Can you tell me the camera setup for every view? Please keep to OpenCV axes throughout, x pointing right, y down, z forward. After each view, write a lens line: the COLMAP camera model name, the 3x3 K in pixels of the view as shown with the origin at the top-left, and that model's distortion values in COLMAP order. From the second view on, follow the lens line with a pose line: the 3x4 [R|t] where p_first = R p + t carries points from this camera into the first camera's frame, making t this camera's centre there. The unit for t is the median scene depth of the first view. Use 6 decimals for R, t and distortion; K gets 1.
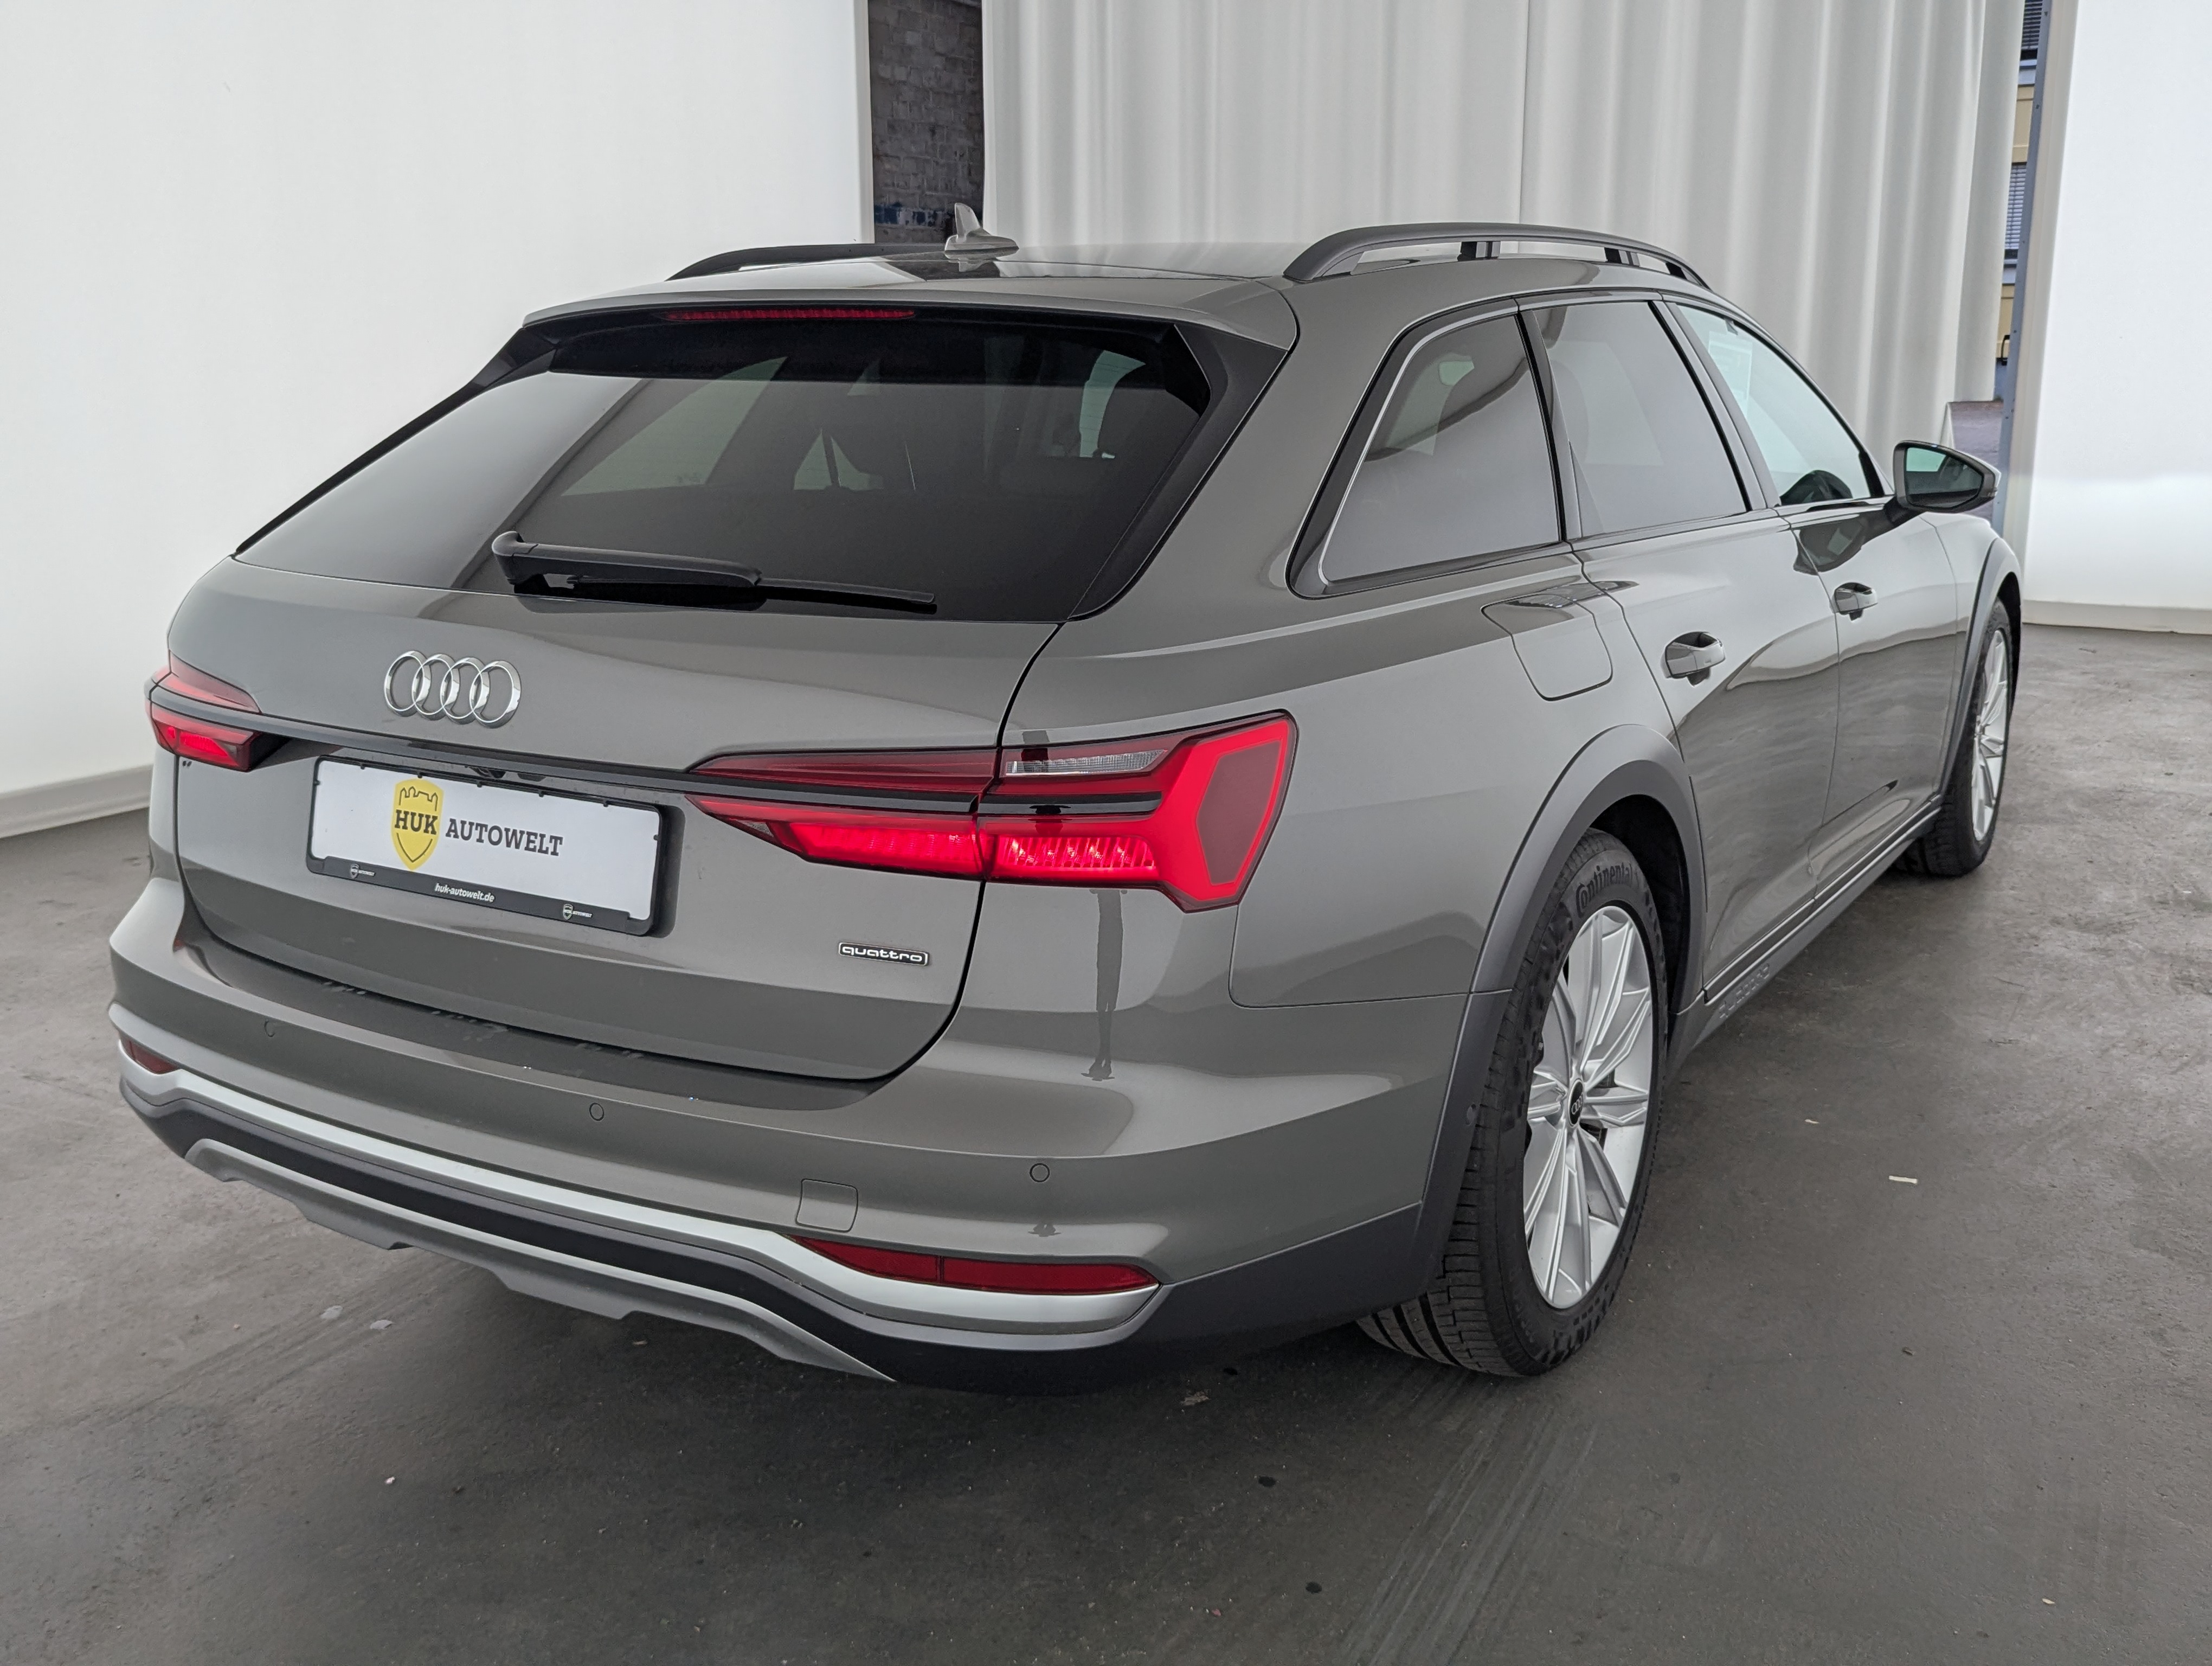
lens RADIAL K [[1937.1, 0, 1108.6], [0, 1937.1, 770.9], [0, 0, 1]] dist [0.146355, -0.266987]
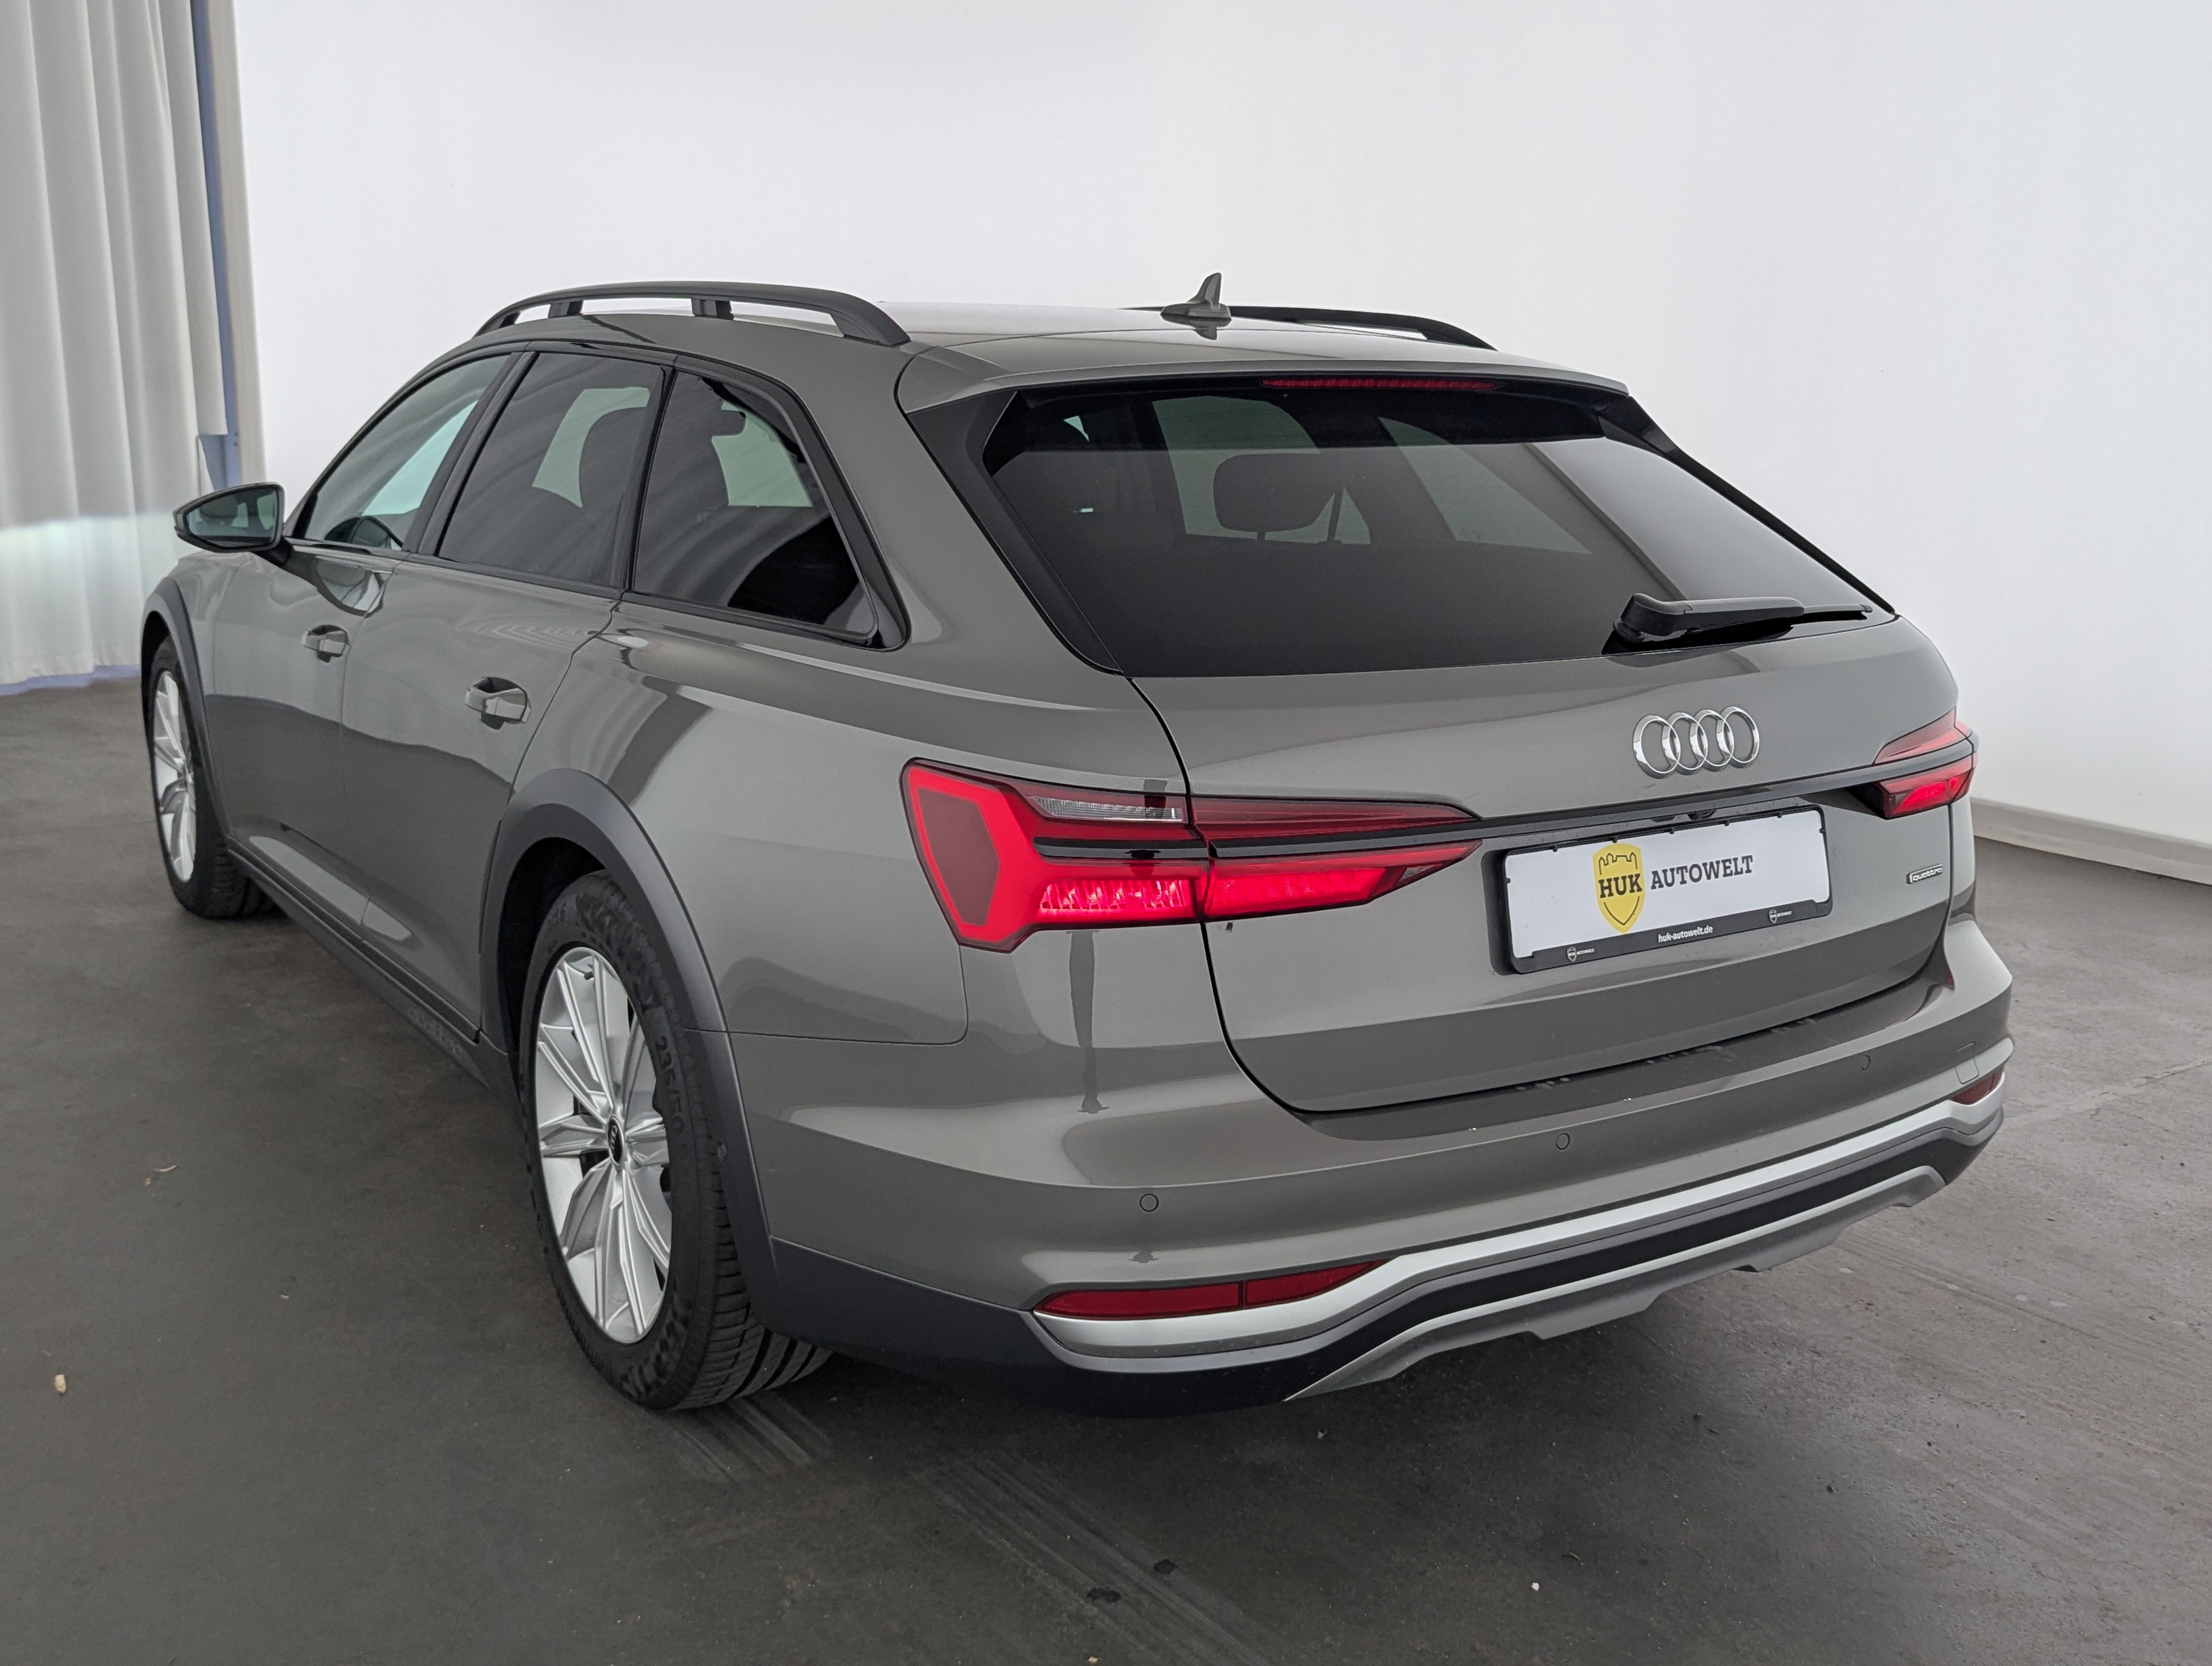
lens RADIAL K [[1937.1, 0, 1108.6], [0, 1937.1, 770.9], [0, 0, 1]] dist [0.146355, -0.266987]
pose [[0.428803, -0.154657, 0.890061, -1.399377], [0.170636, 0.981368, 0.088315, -0.172167], [-0.887136, 0.114007, 0.447204, 0.796685]]
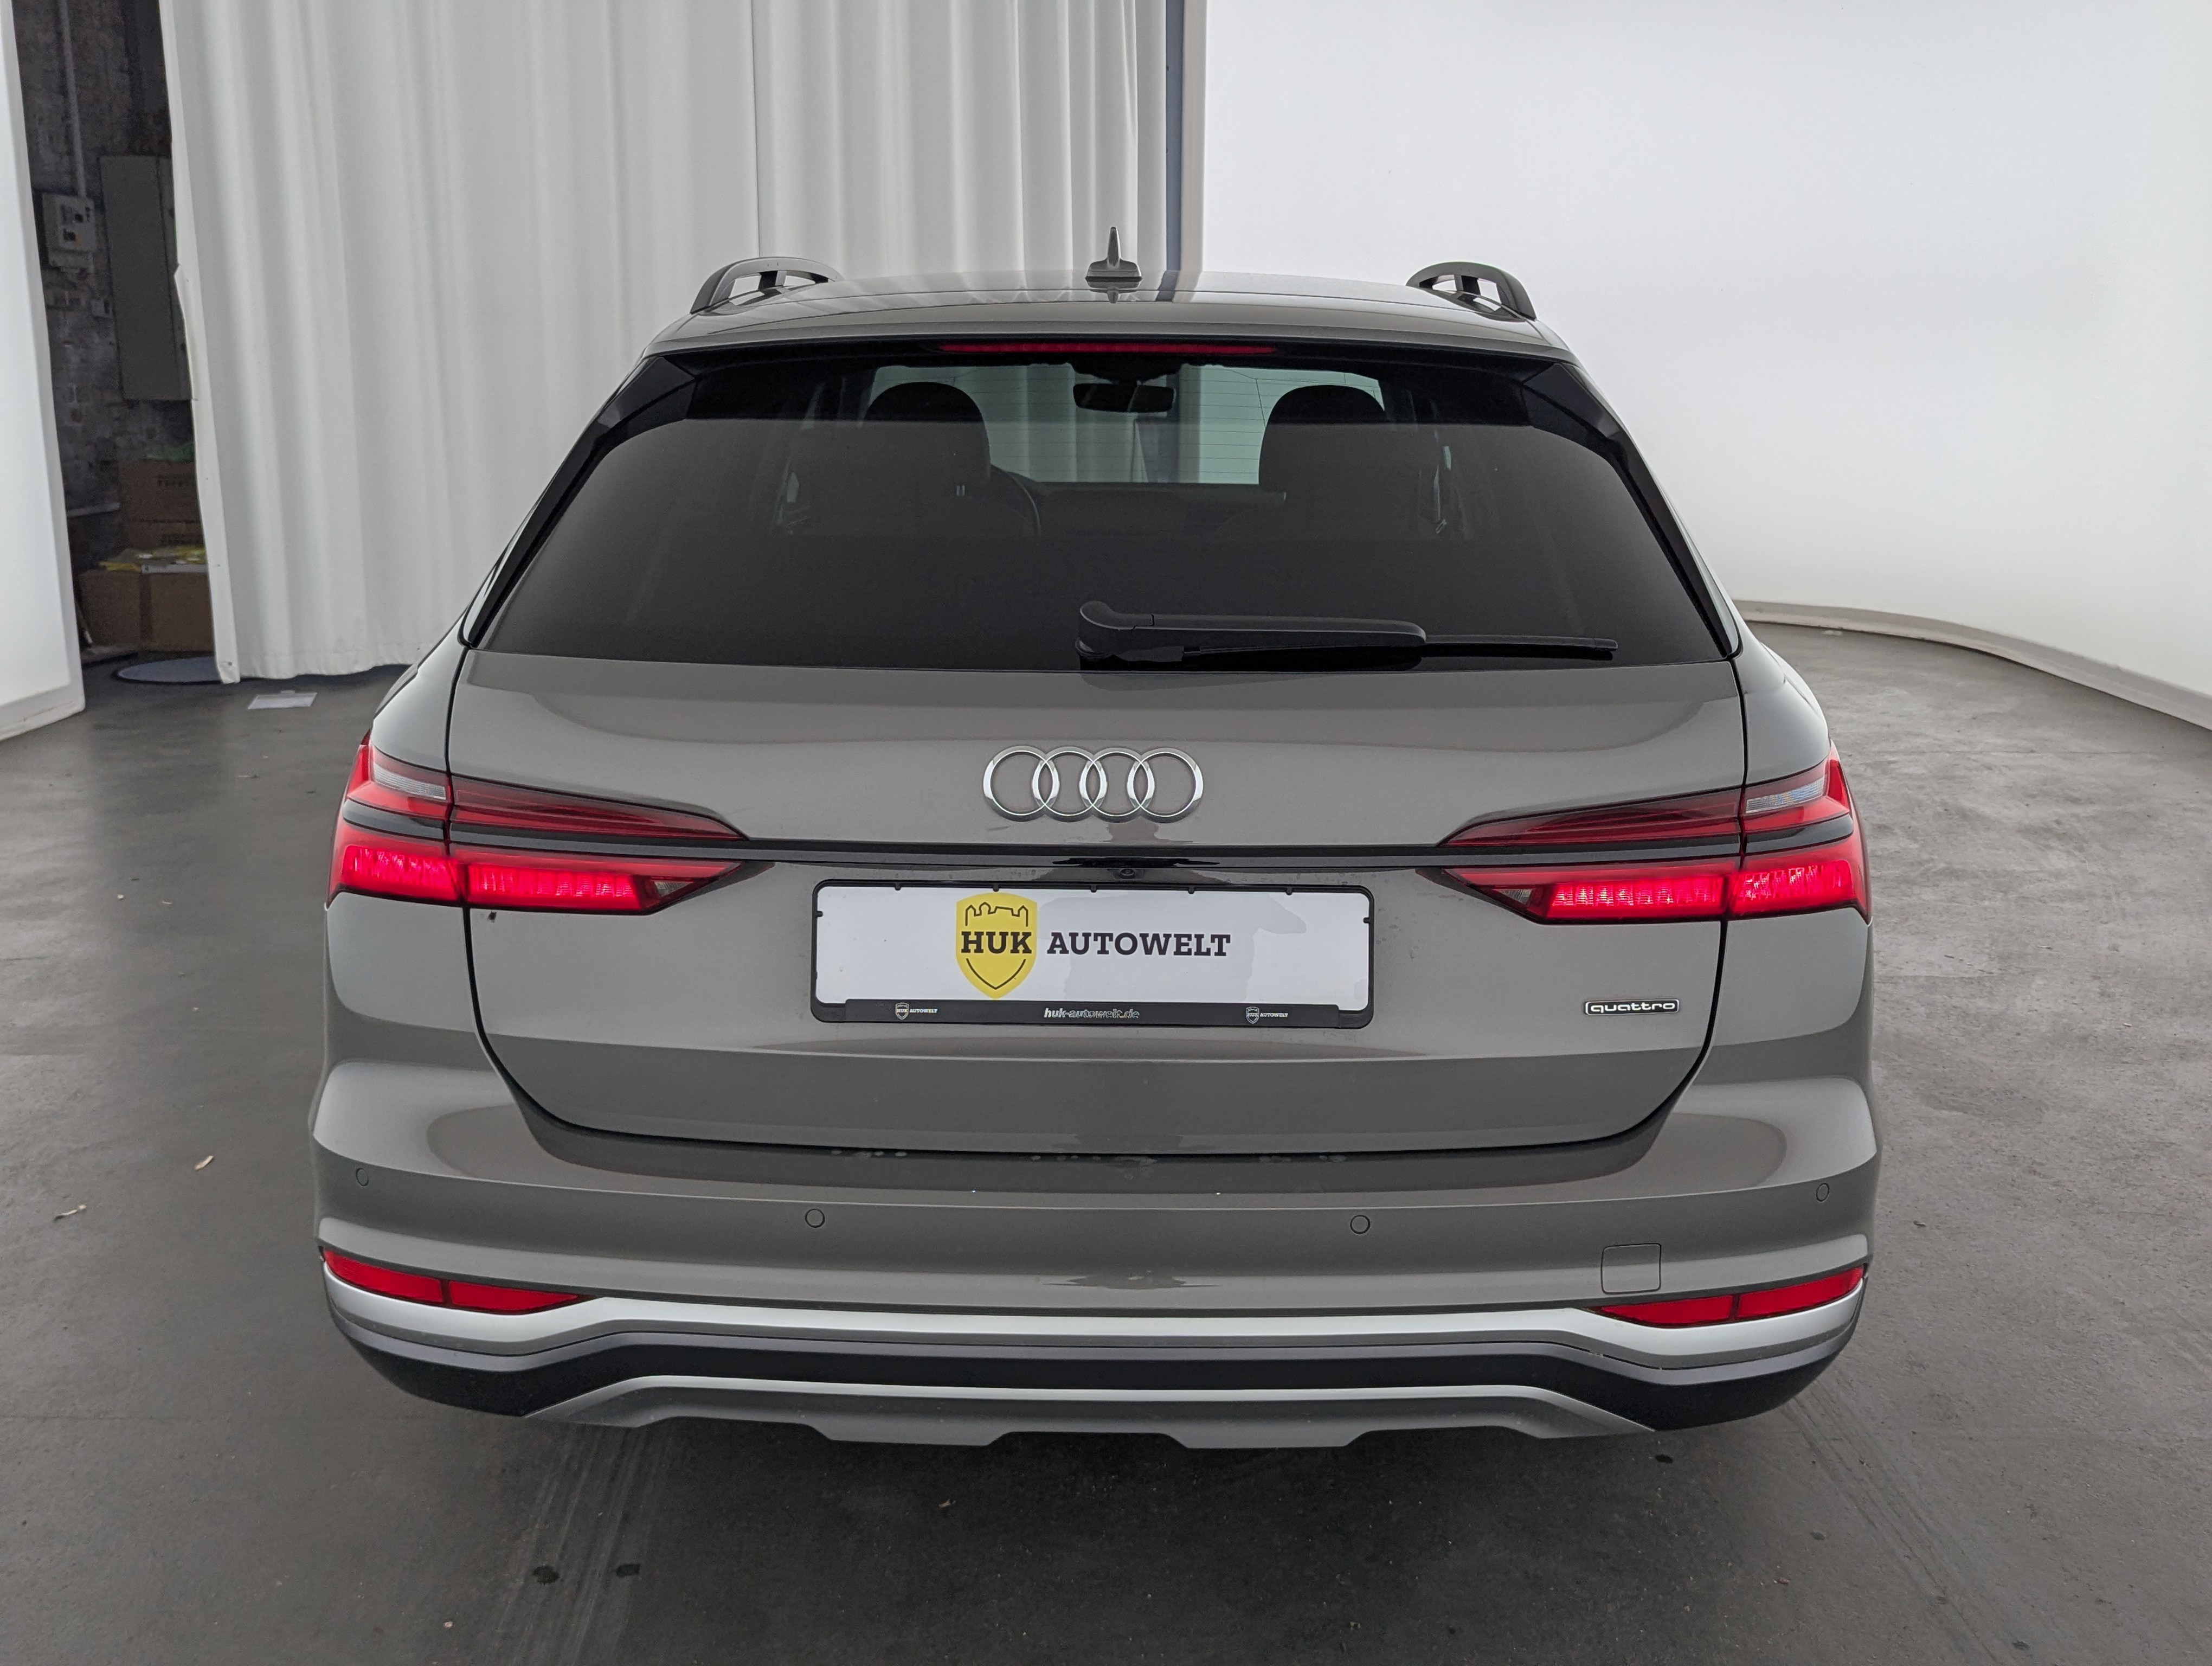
lens RADIAL K [[1937.1, 0, 1108.6], [0, 1937.1, 770.9], [0, 0, 1]] dist [0.146355, -0.266987]
pose [[0.863627, -0.091136, 0.495825, -0.746494], [0.094513, 0.995355, 0.018330, -0.061665], [-0.495192, 0.031032, 0.868229, 0.239097]]
